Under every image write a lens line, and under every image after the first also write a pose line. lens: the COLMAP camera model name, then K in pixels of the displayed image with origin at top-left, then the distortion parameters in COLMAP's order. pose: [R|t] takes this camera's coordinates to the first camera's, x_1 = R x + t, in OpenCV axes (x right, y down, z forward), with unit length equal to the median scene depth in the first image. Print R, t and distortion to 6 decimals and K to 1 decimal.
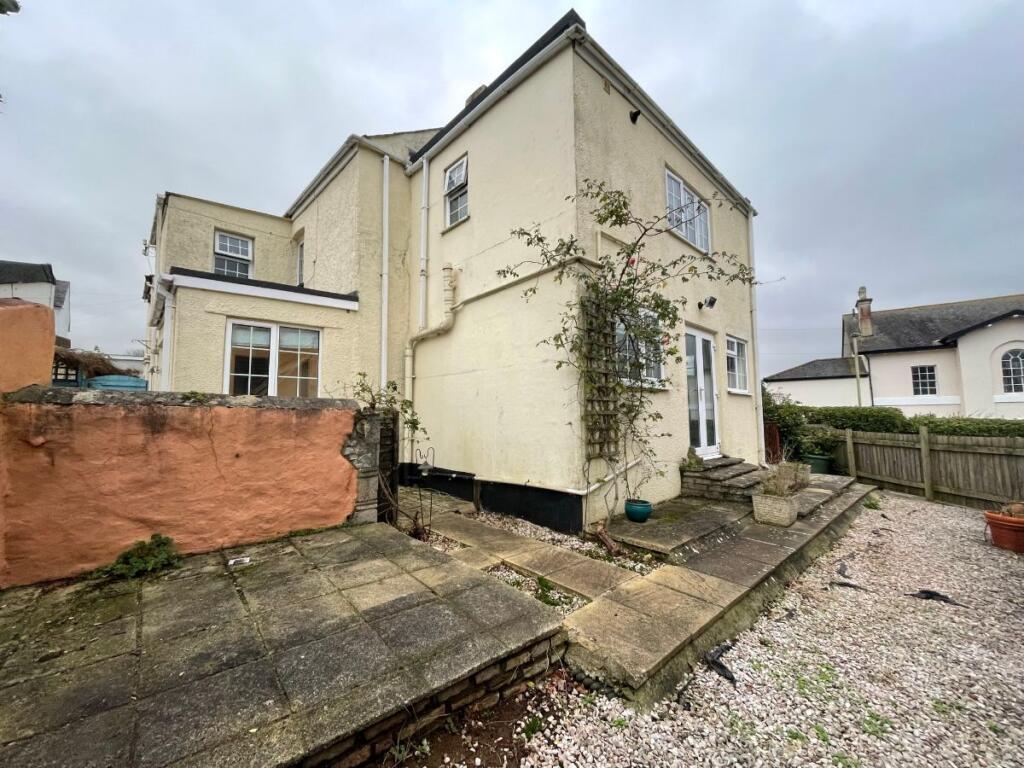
lens RADIAL K [[412.1, 0, 512.2], [0, 412.1, 379.8], [0, 0, 1]] dist [0.000256, 0.000063]
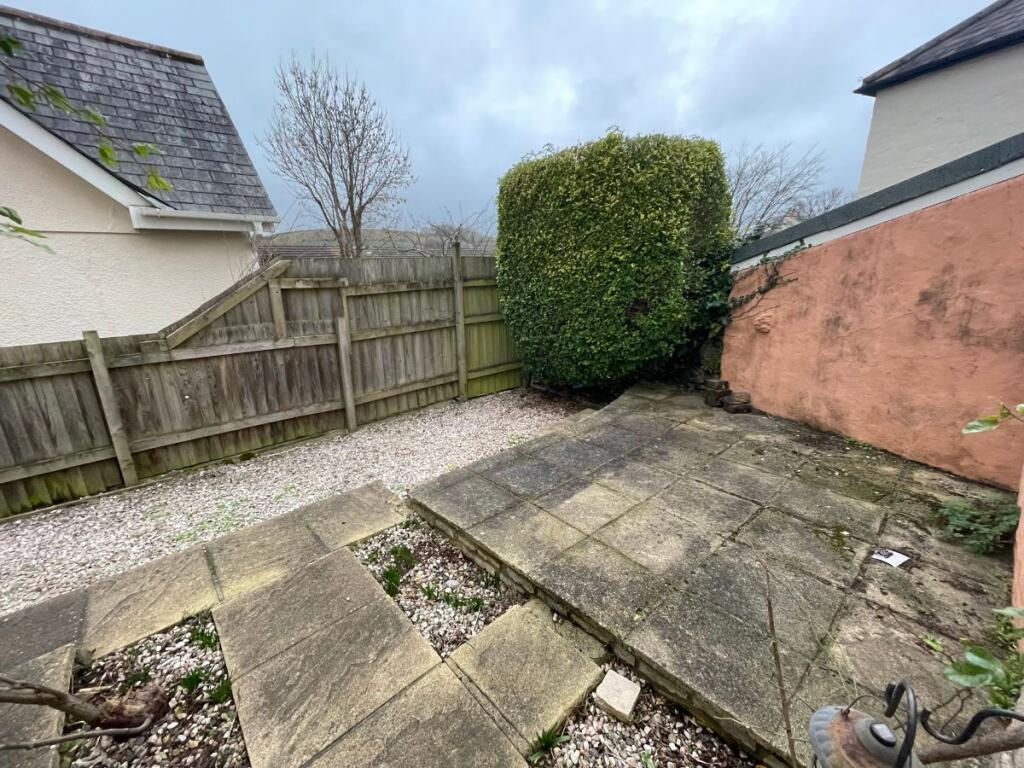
lens RADIAL K [[412.1, 0, 512.4], [0, 412.1, 384.0], [0, 0, 1]] dist [0.000256, 0.000063]
pose [[-0.999717, 0.019869, -0.013049, -0.125357], [0.016964, 0.980877, 0.193890, 0.077058], [0.016652, 0.193614, -0.980936, 1.783442]]
